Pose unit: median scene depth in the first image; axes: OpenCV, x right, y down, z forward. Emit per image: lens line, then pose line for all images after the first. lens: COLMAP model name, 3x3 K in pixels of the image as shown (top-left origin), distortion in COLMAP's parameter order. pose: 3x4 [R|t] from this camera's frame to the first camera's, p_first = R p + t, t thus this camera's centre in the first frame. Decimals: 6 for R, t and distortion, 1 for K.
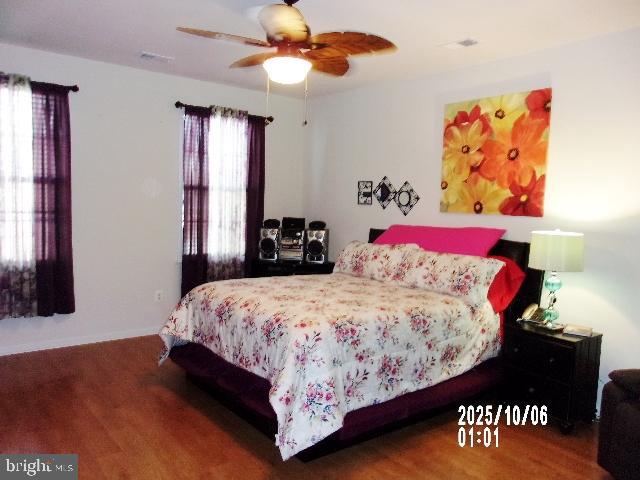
lens RADIAL K [[498.4, 0, 316.9], [0, 498.4, 238.0], [0, 0, 1]] dist [-0.018240, 0.043278]
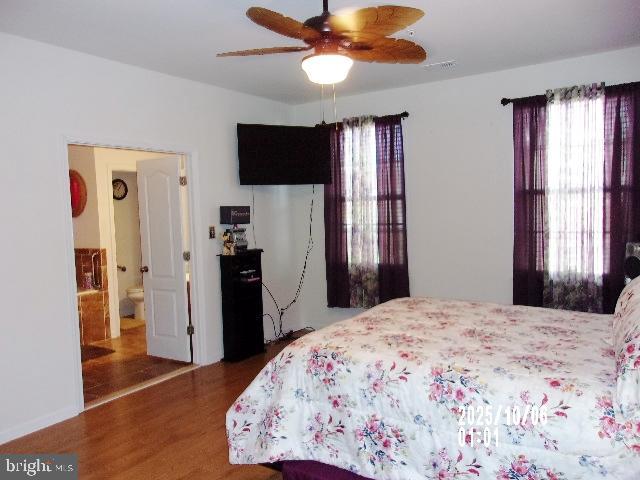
lens RADIAL K [[498.4, 0, 317.1], [0, 498.4, 243.2], [0, 0, 1]] dist [-0.018240, 0.043278]
pose [[0.332137, 0.022304, -0.942967, 0.457044], [-0.031800, 0.999417, 0.012439, -0.013431], [0.942695, 0.025855, 0.332653, 0.388070]]
